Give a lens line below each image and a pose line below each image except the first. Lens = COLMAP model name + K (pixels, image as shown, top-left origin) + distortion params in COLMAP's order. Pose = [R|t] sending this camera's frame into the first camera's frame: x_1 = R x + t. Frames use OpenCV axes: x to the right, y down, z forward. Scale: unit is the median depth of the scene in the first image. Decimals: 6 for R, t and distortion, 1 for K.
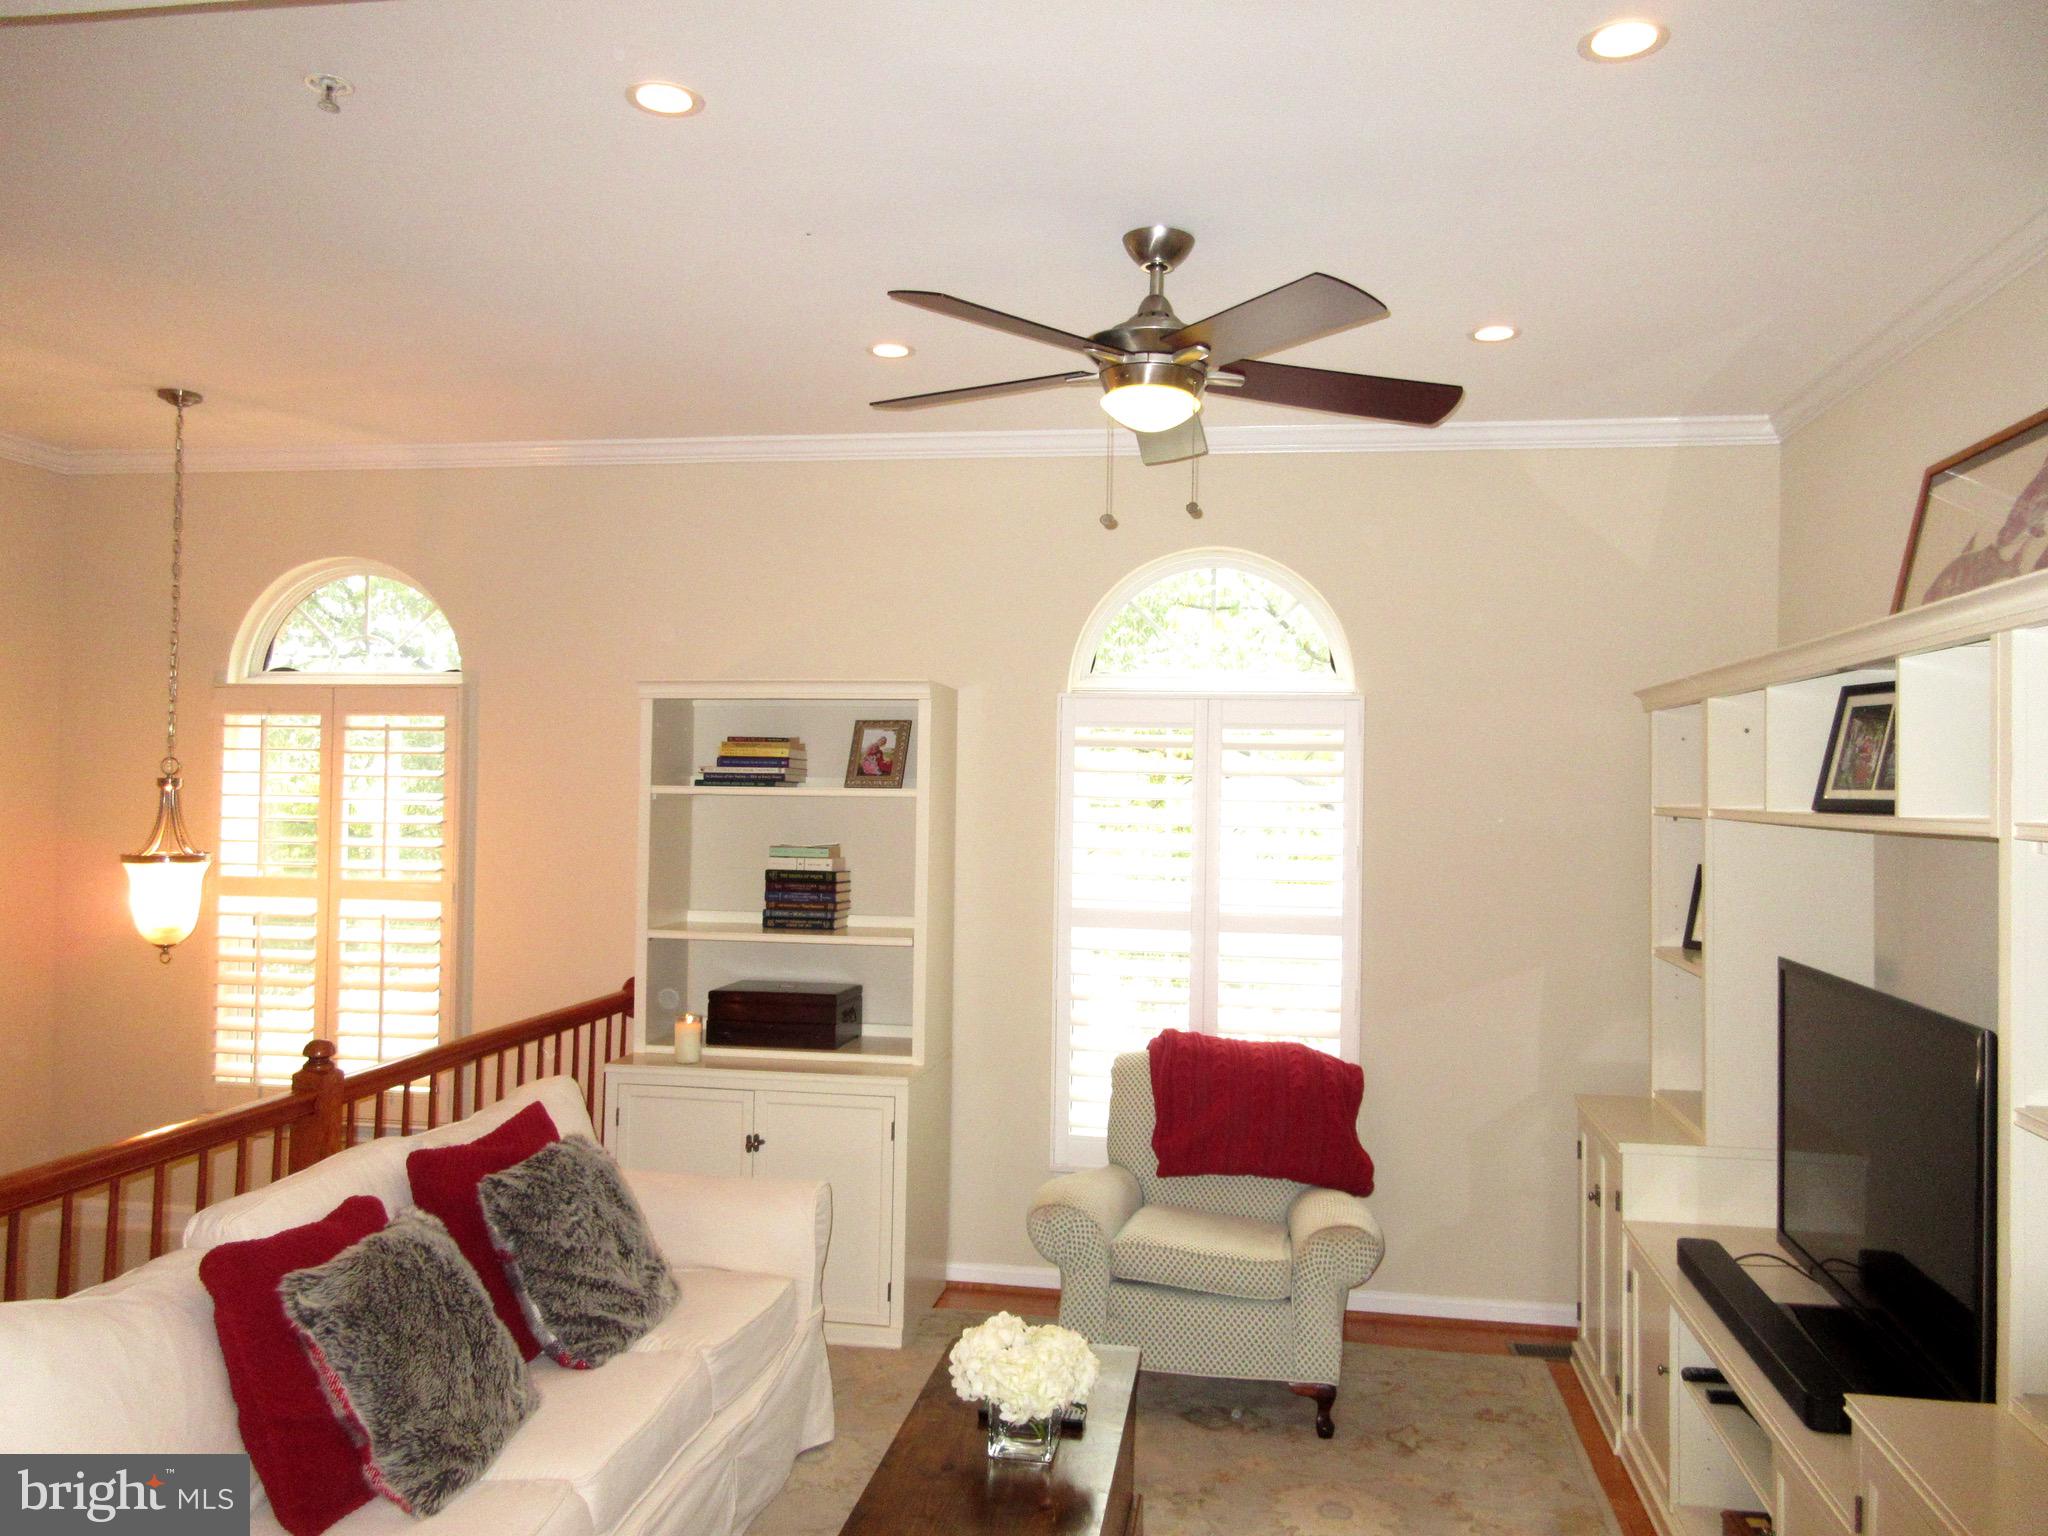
lens RADIAL K [[1538.4, 0, 1019.9], [0, 1538.4, 759.1], [0, 0, 1]] dist [0.000426, -0.001791]
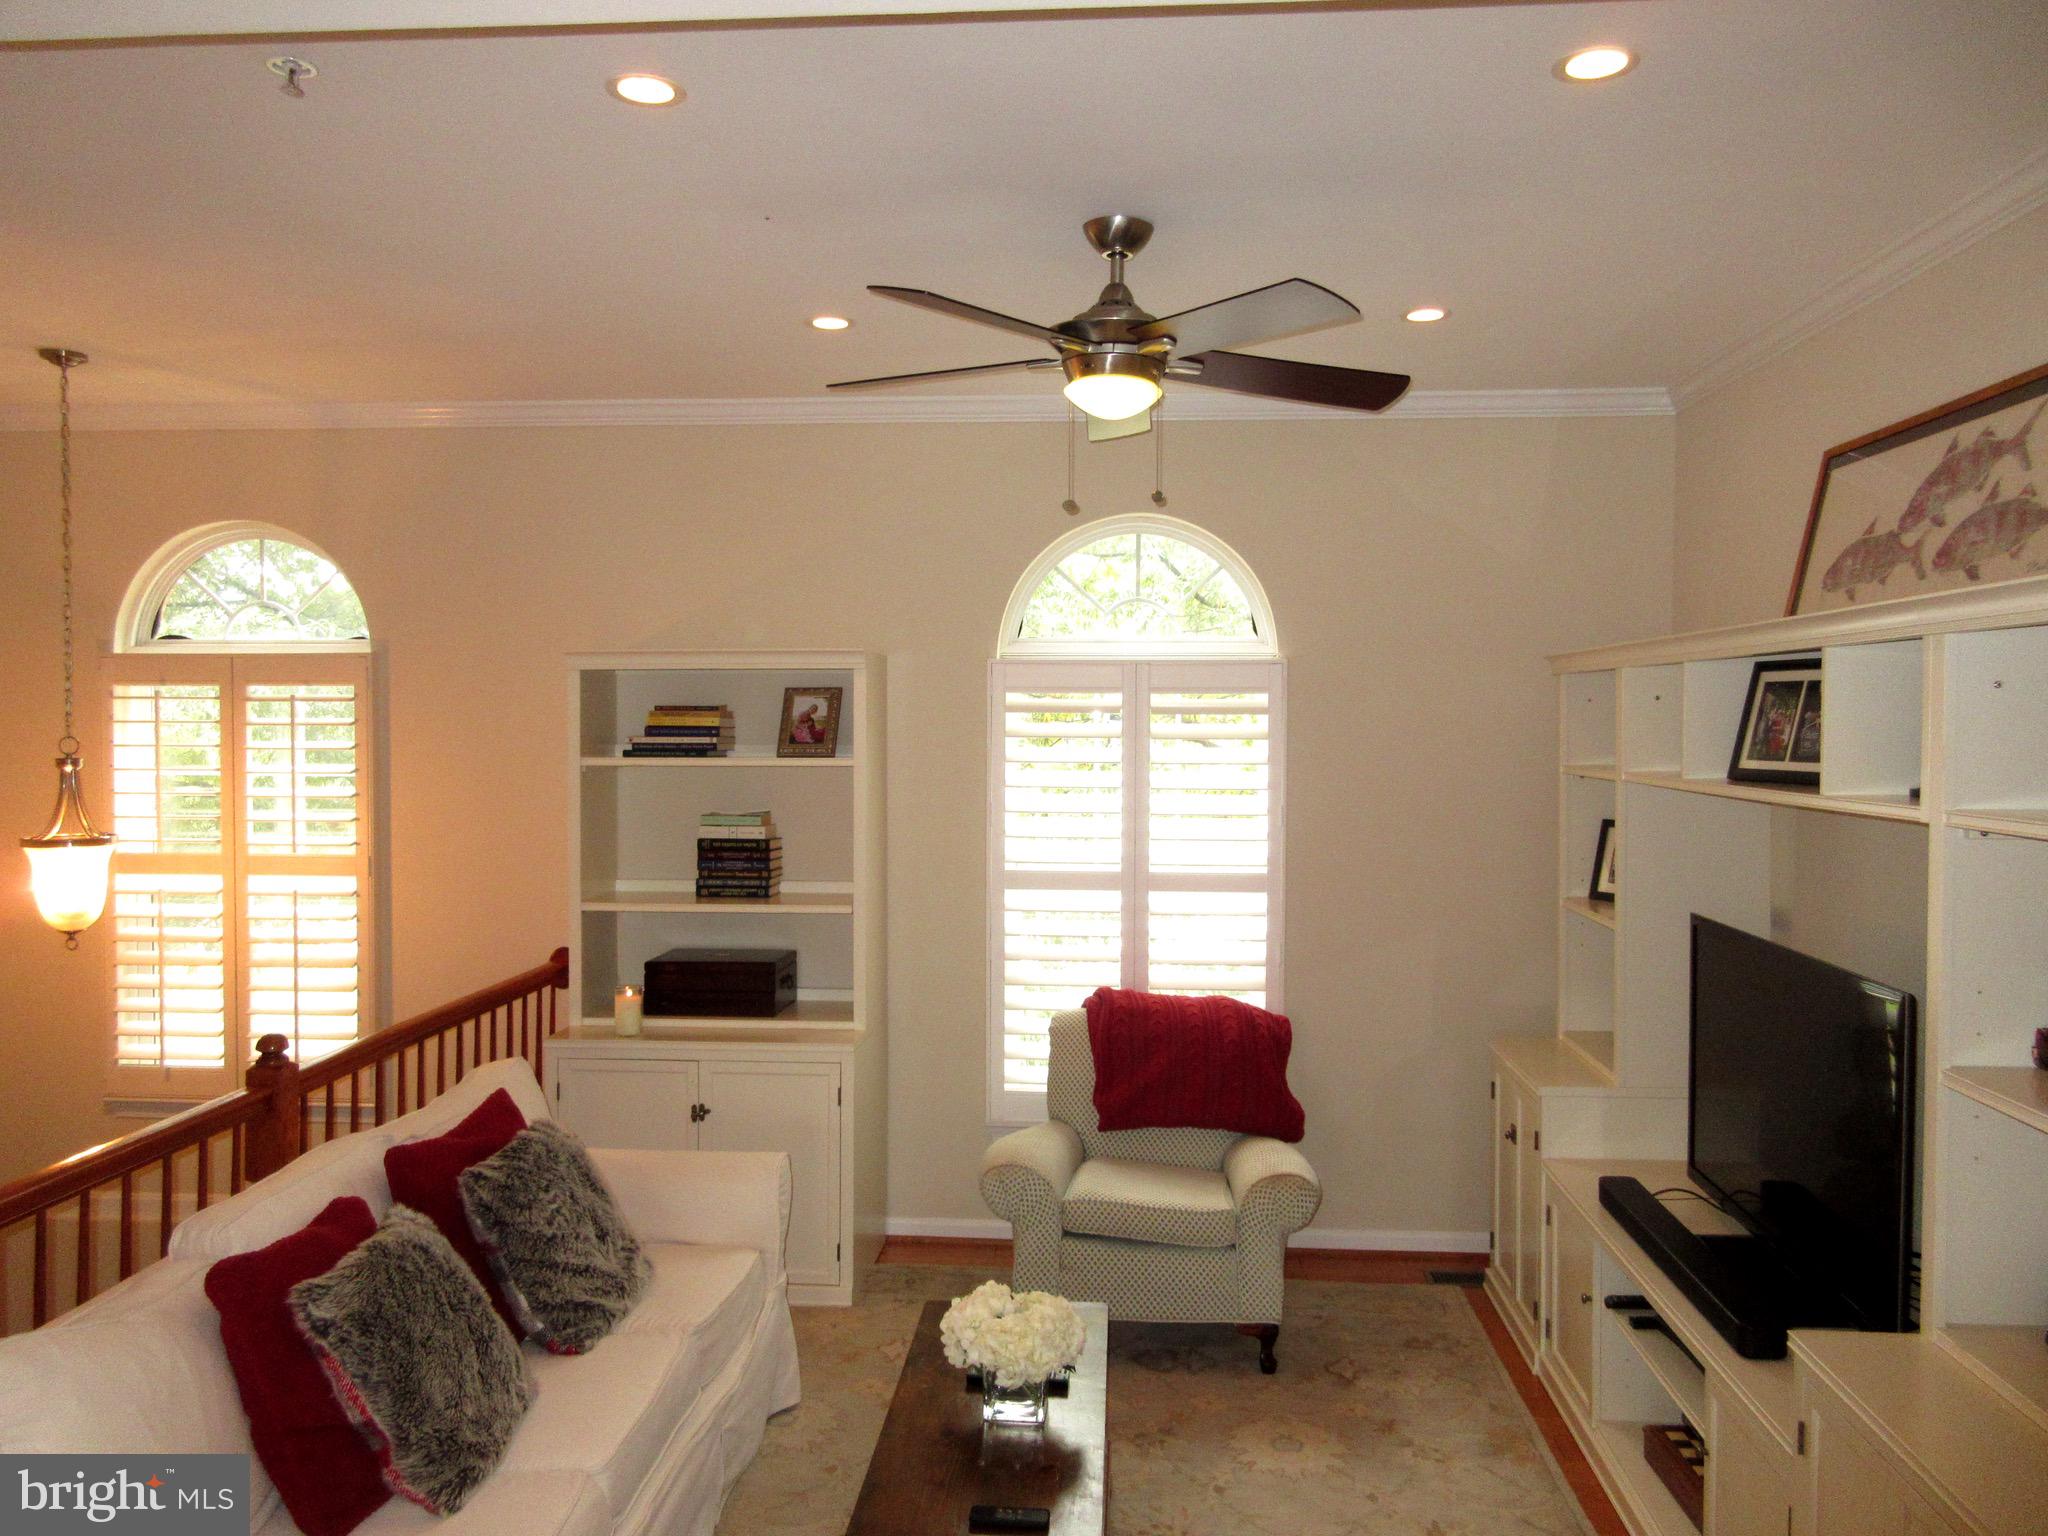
lens RADIAL K [[1538.4, 0, 1028.8], [0, 1538.4, 764.9], [0, 0, 1]] dist [-0.000355, -0.000479]
pose [[0.995504, -0.016282, 0.093312, -0.050365], [0.011740, 0.998729, 0.049016, -0.025855], [-0.093992, -0.047700, 0.994430, -0.012139]]
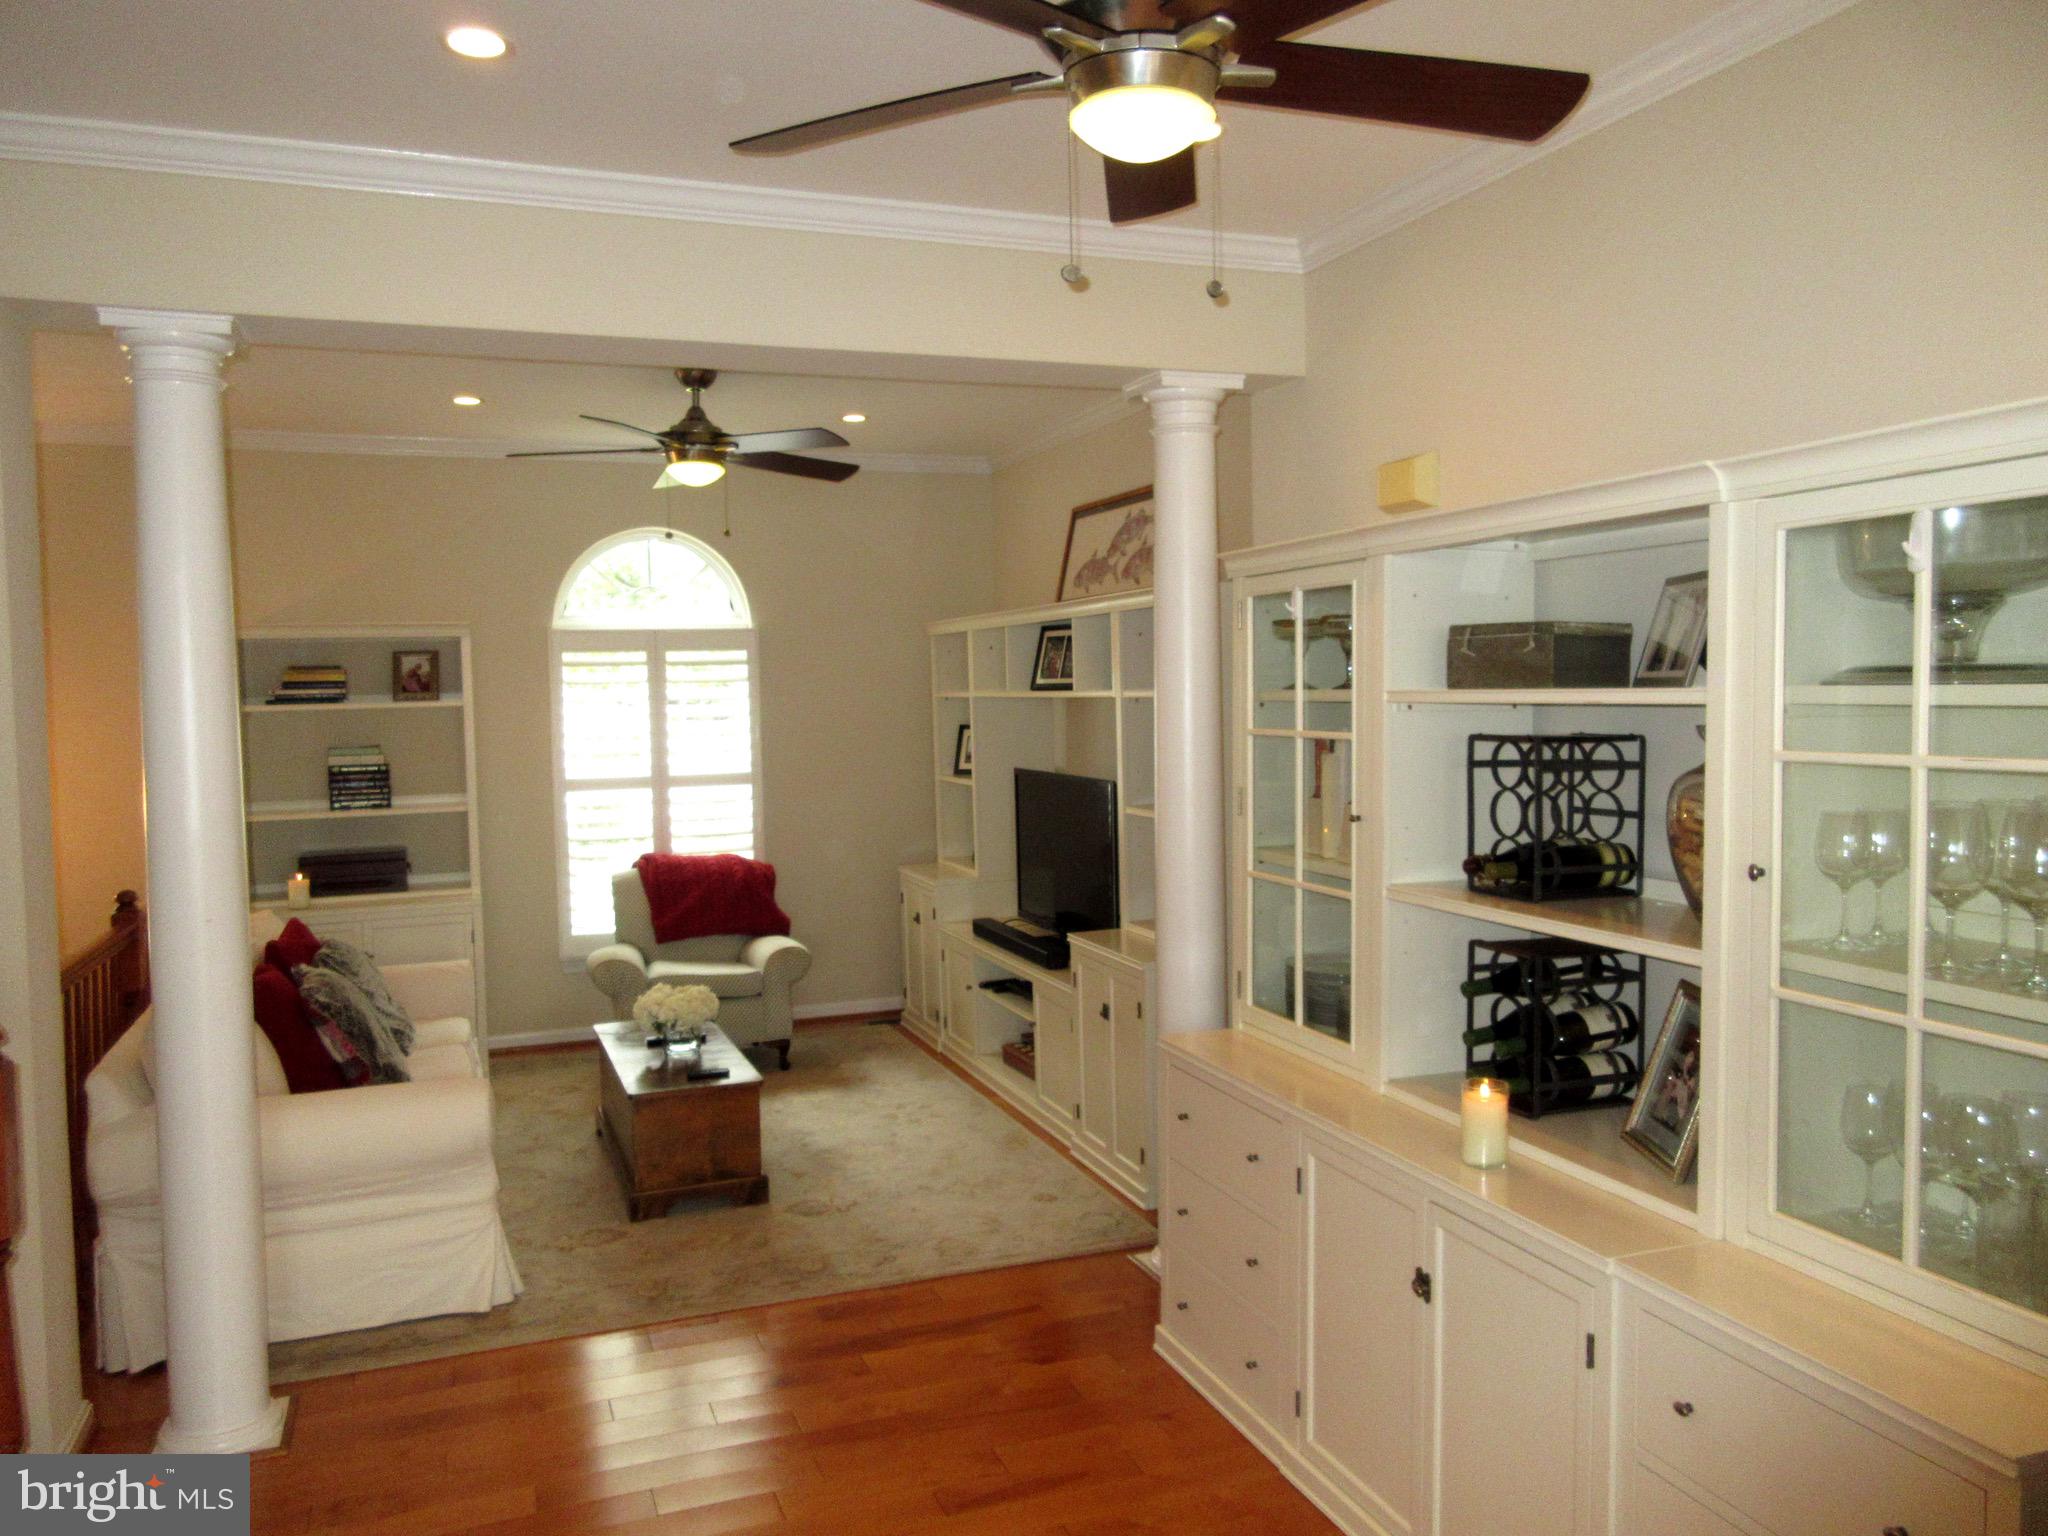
lens RADIAL K [[1537.0, 0, 1028.4], [0, 1537.0, 762.5], [0, 0, 1]] dist [-0.001532, -0.002165]
pose [[0.865658, -0.061131, 0.496890, -0.347344], [0.027410, 0.996816, 0.074882, -0.016125], [-0.499885, -0.051203, 0.864577, -0.519491]]
